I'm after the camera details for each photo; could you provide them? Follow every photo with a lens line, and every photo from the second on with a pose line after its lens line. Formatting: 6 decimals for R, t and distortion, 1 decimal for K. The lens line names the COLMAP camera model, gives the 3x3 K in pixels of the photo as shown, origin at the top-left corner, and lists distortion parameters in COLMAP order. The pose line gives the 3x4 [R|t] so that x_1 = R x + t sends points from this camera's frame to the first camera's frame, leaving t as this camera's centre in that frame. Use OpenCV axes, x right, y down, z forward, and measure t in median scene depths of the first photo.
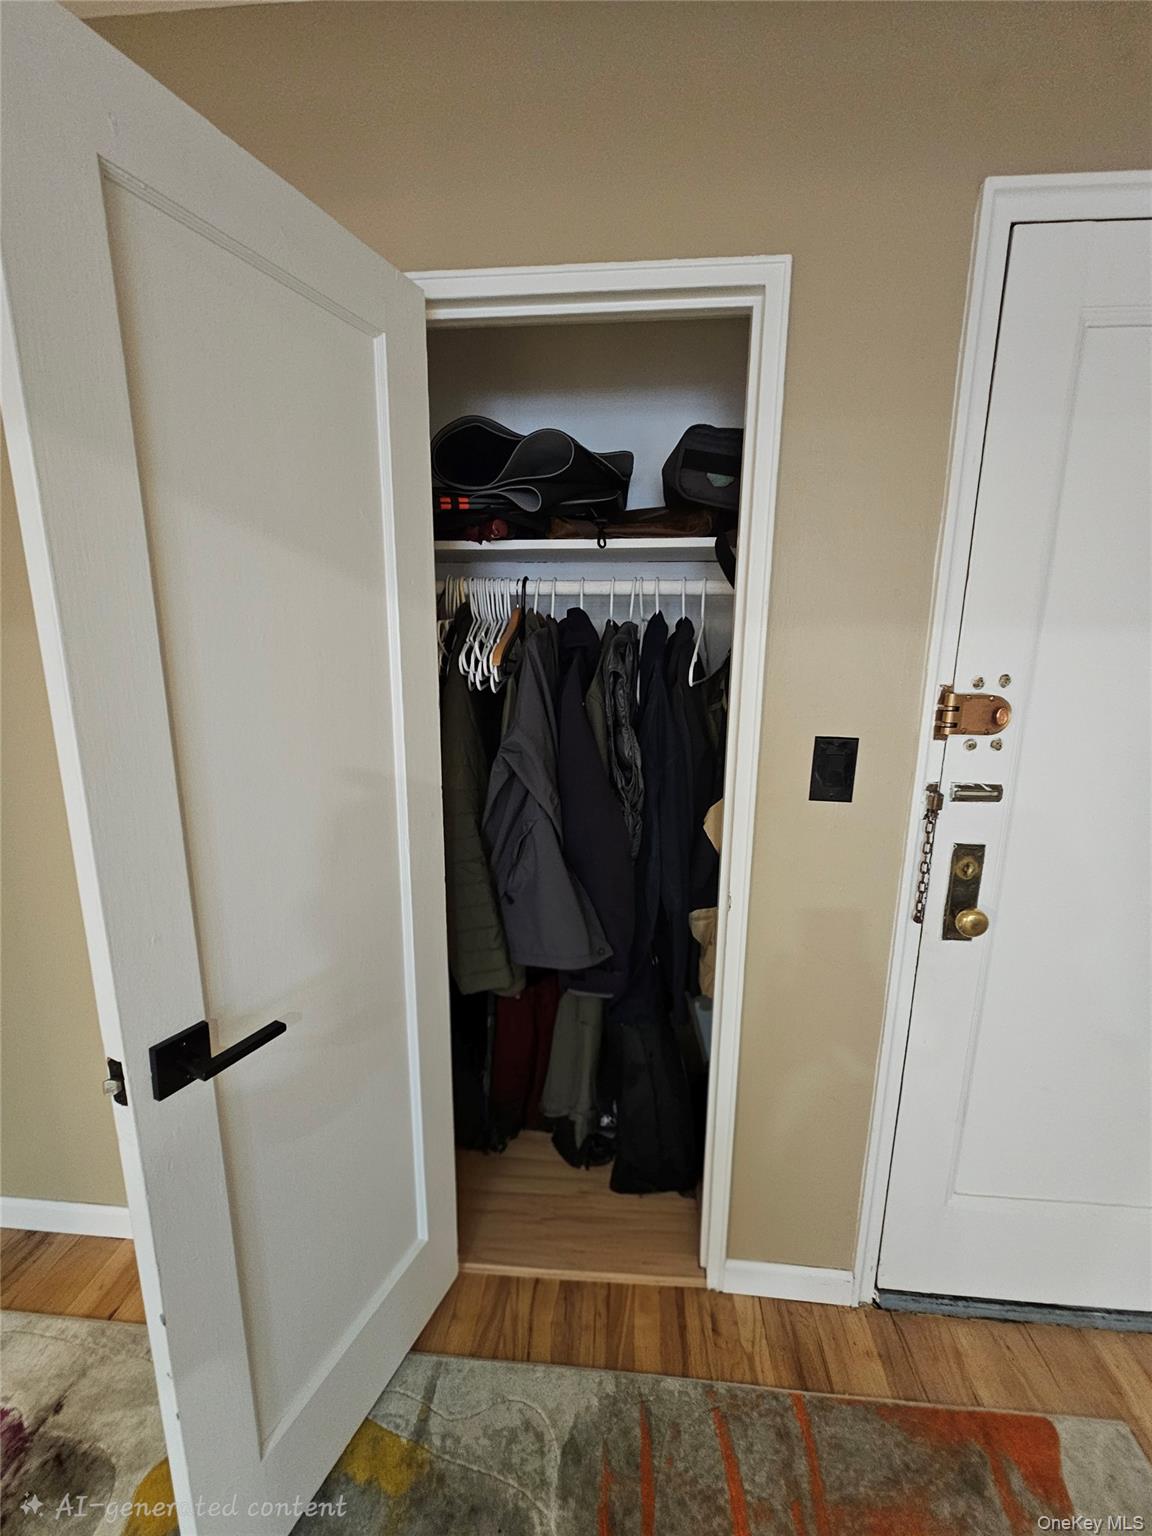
lens RADIAL K [[620.8, 0, 577.9], [0, 620.8, 767.4], [0, 0, 1]] dist [-0.001506, 0.000641]
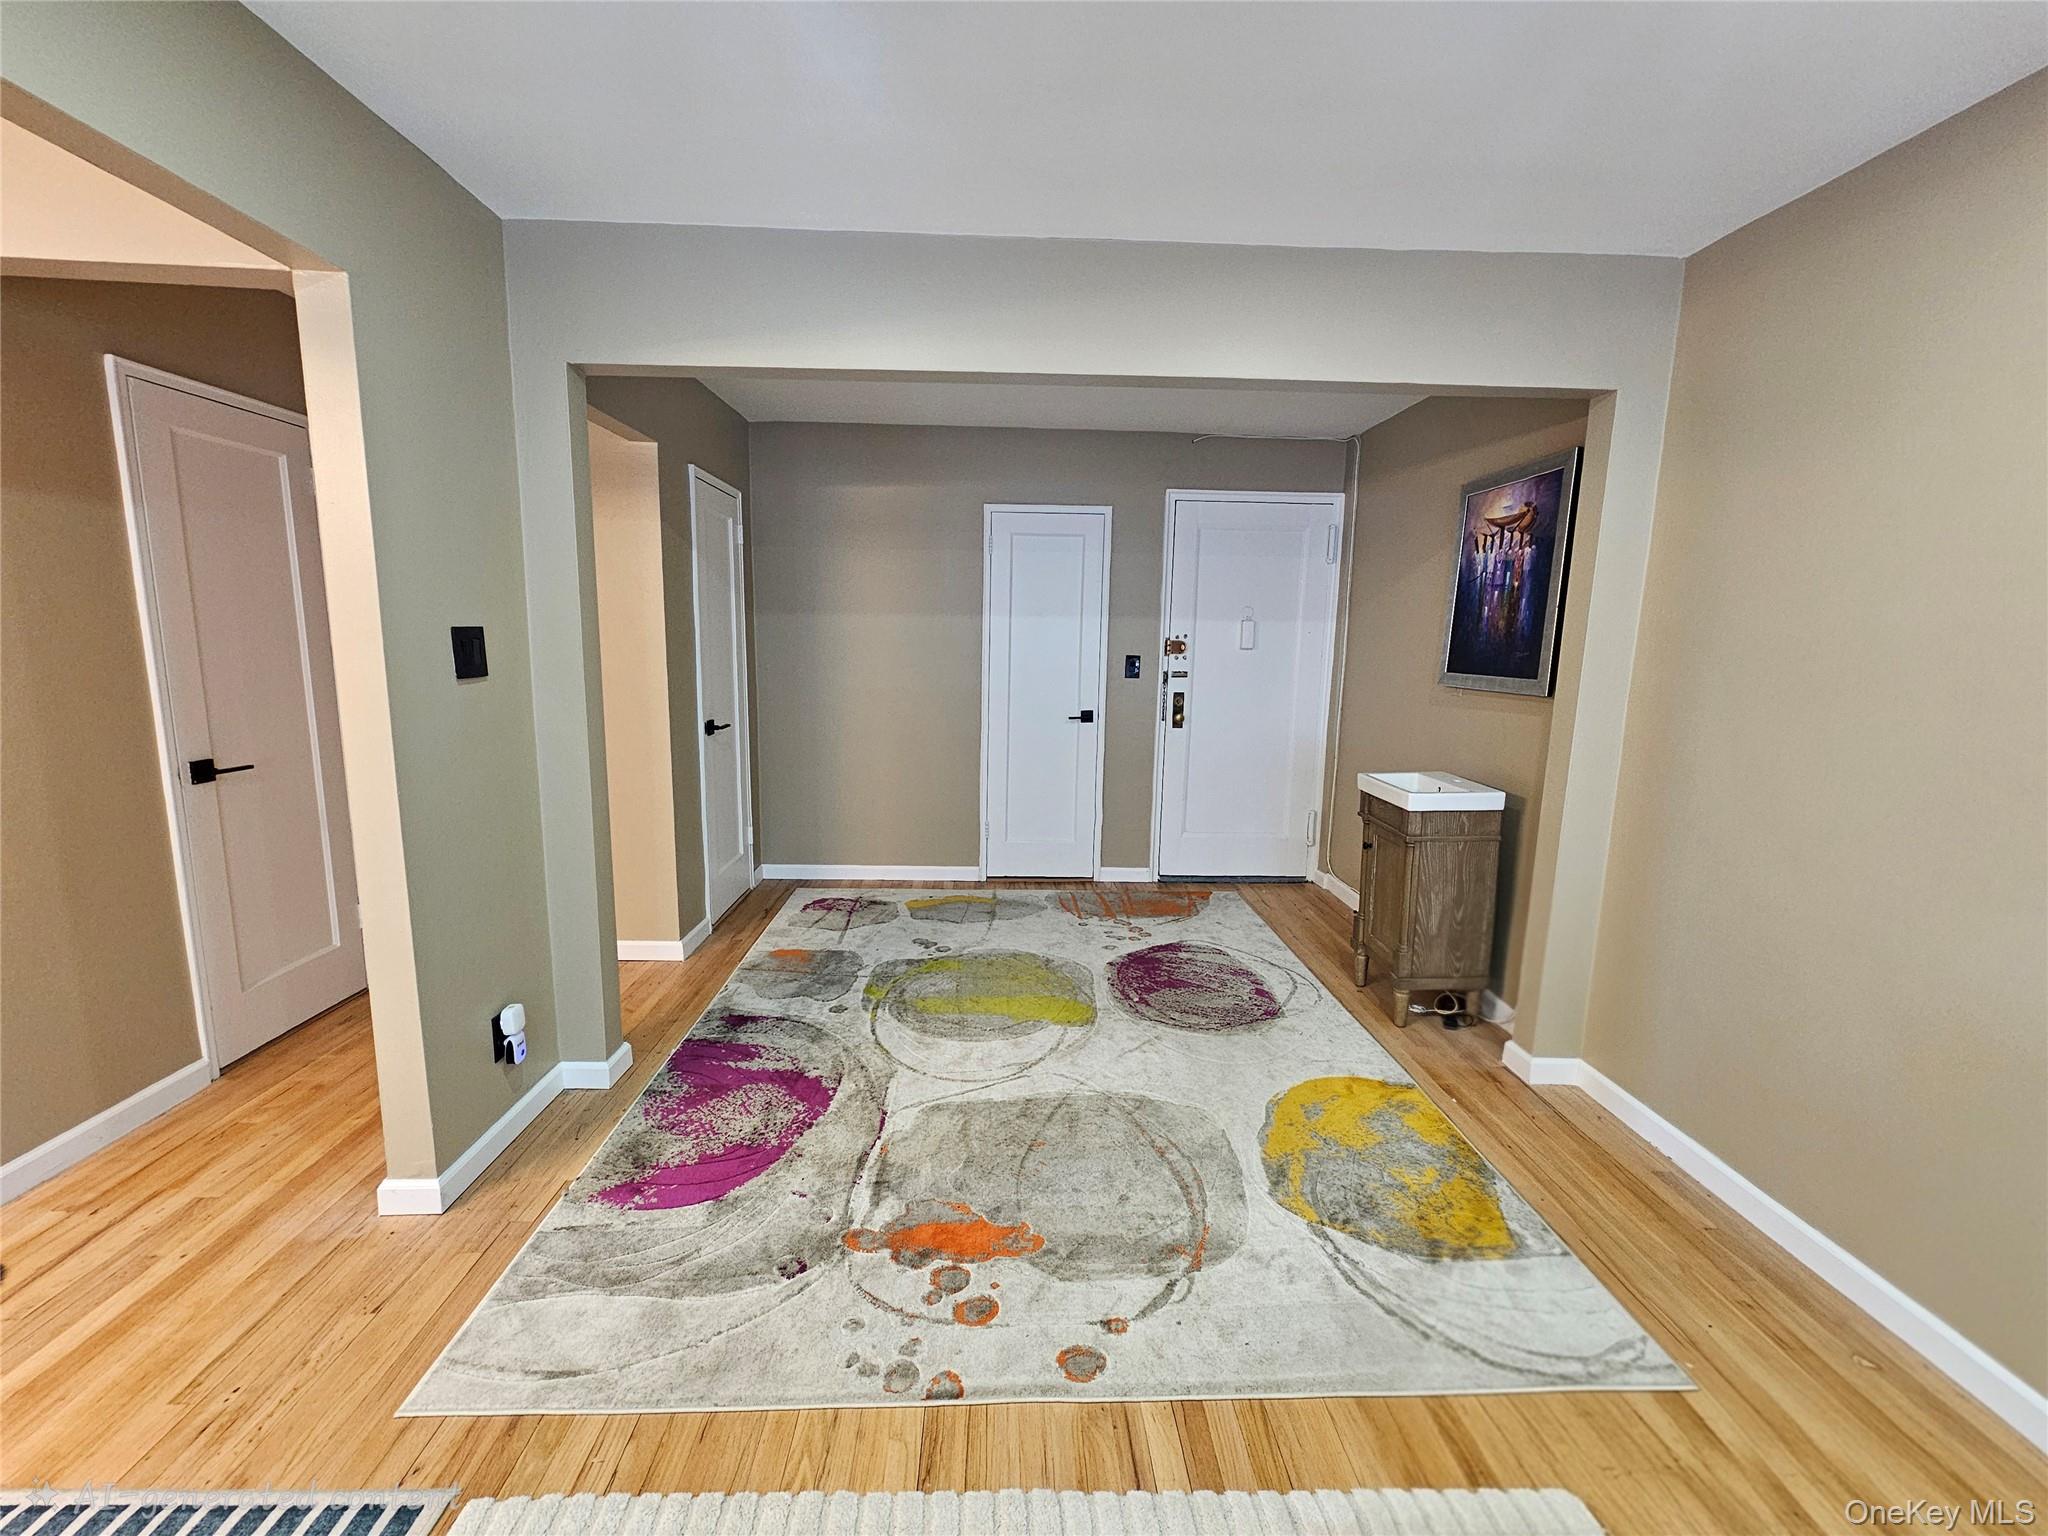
lens RADIAL K [[827.7, 0, 1023.2], [0, 827.7, 762.7], [0, 0, 1]] dist [-0.001506, 0.000641]
pose [[0.993731, -0.009558, 0.111388, -0.543352], [0.014467, 0.998955, -0.043345, 0.620515], [-0.110858, 0.044685, 0.992831, -2.812450]]
